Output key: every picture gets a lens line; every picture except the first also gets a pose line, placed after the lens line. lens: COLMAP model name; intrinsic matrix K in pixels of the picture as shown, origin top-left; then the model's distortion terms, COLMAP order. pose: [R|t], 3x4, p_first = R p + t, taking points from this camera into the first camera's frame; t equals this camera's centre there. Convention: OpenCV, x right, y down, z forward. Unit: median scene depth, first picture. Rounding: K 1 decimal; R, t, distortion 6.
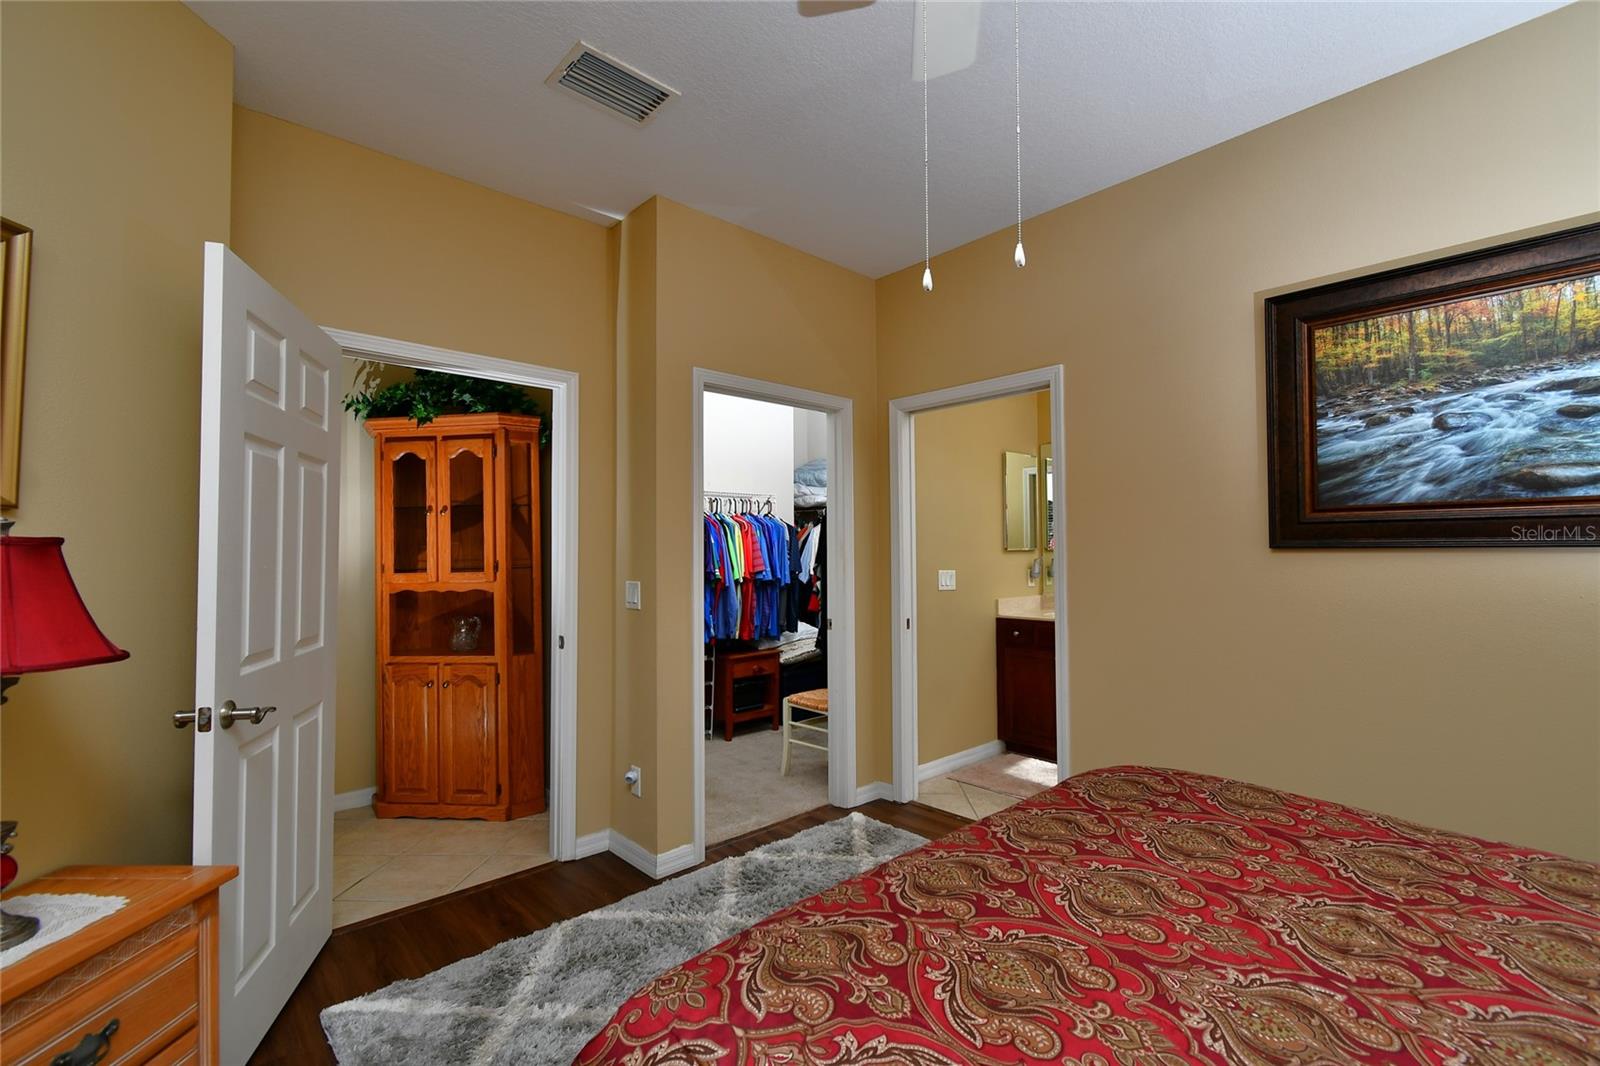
lens RADIAL K [[708.6, 0, 800.5], [0, 708.6, 534.6], [0, 0, 1]] dist [0.005179, 0.000741]
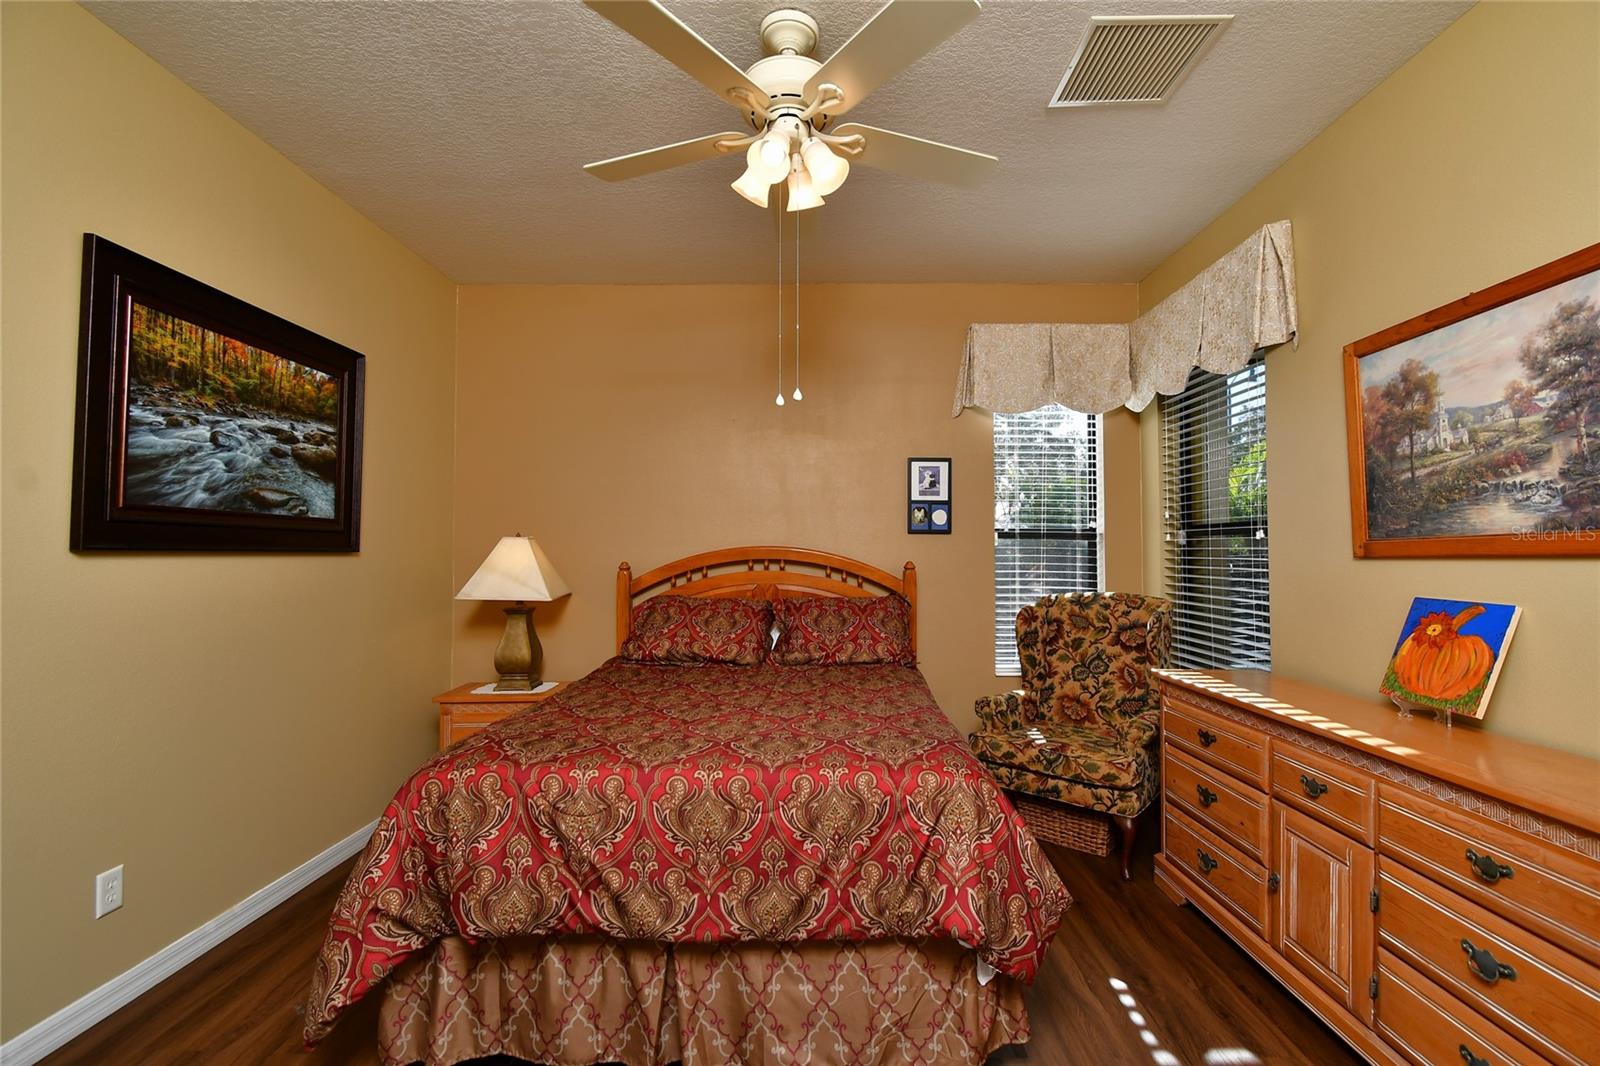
lens RADIAL K [[708.6, 0, 802.9], [0, 708.6, 533.5], [0, 0, 1]] dist [0.005179, 0.000741]
pose [[-0.730794, 0.025289, 0.682130, -0.513978], [-0.011900, 0.998690, -0.049774, 0.034186], [-0.682494, -0.044492, -0.729535, 1.164703]]
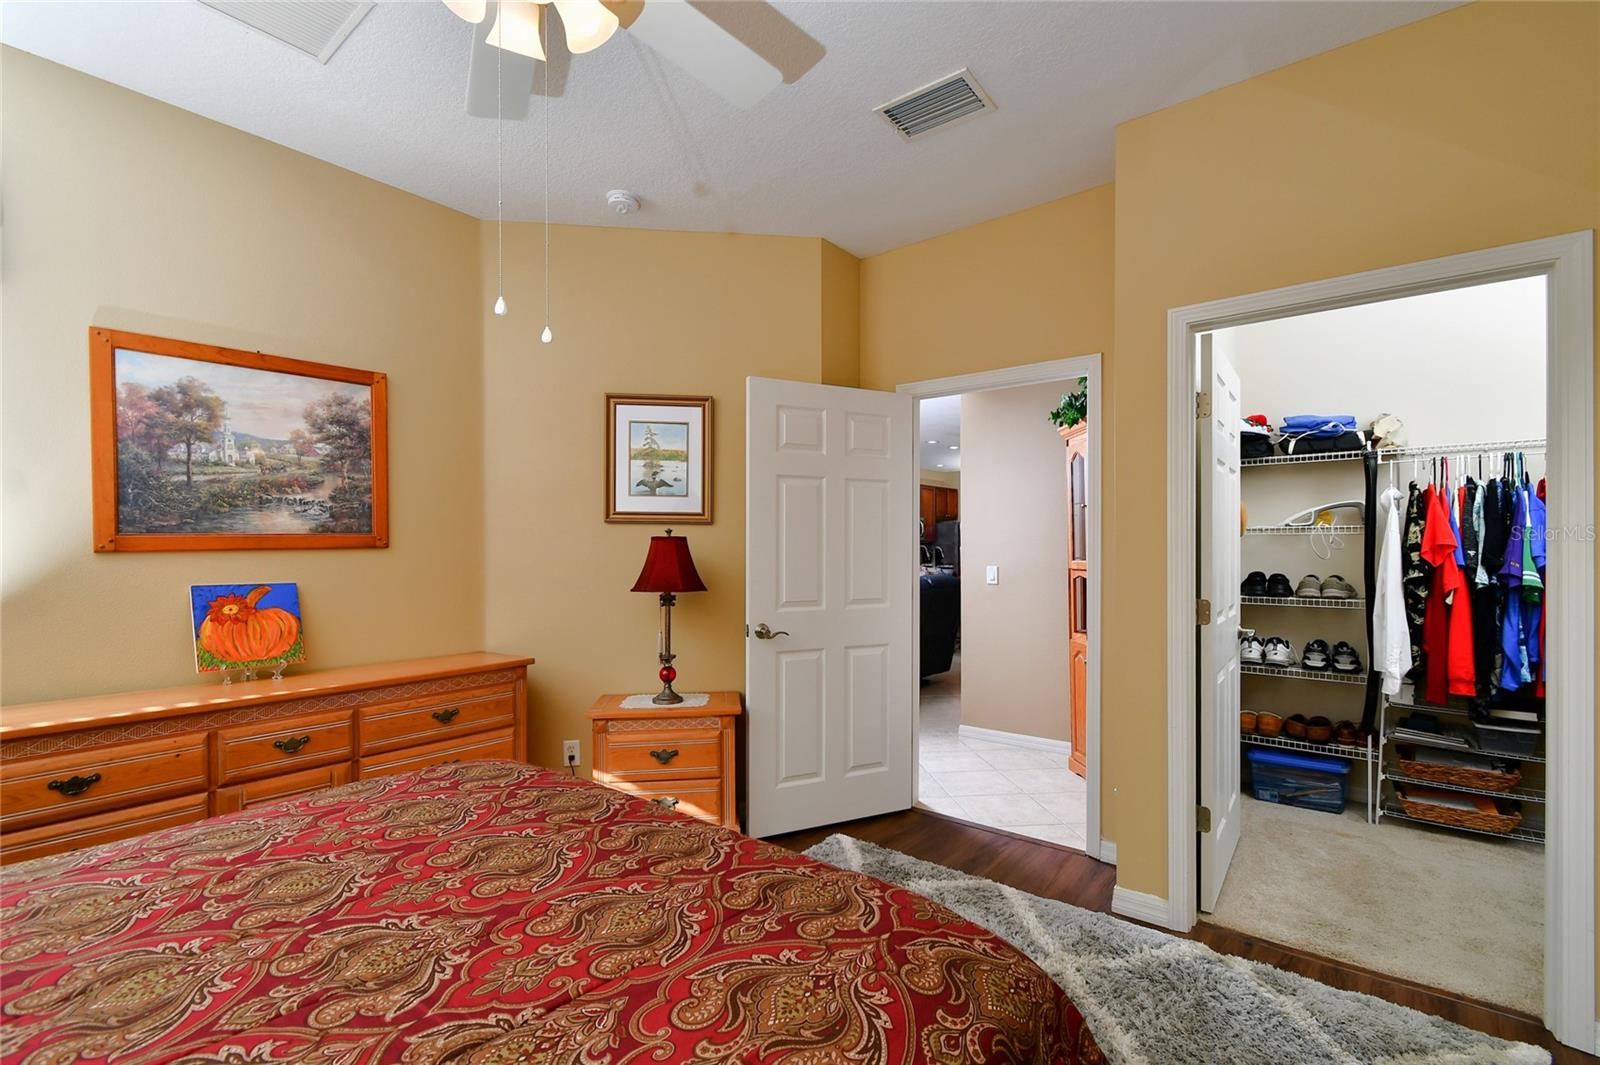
lens RADIAL K [[708.6, 0, 802.6], [0, 708.6, 545.6], [0, 0, 1]] dist [0.005179, 0.000741]
pose [[0.157068, 0.004719, -0.987576, 0.802321], [0.026915, 0.999597, 0.009057, 0.015221], [0.987221, -0.028003, 0.156878, 0.647683]]
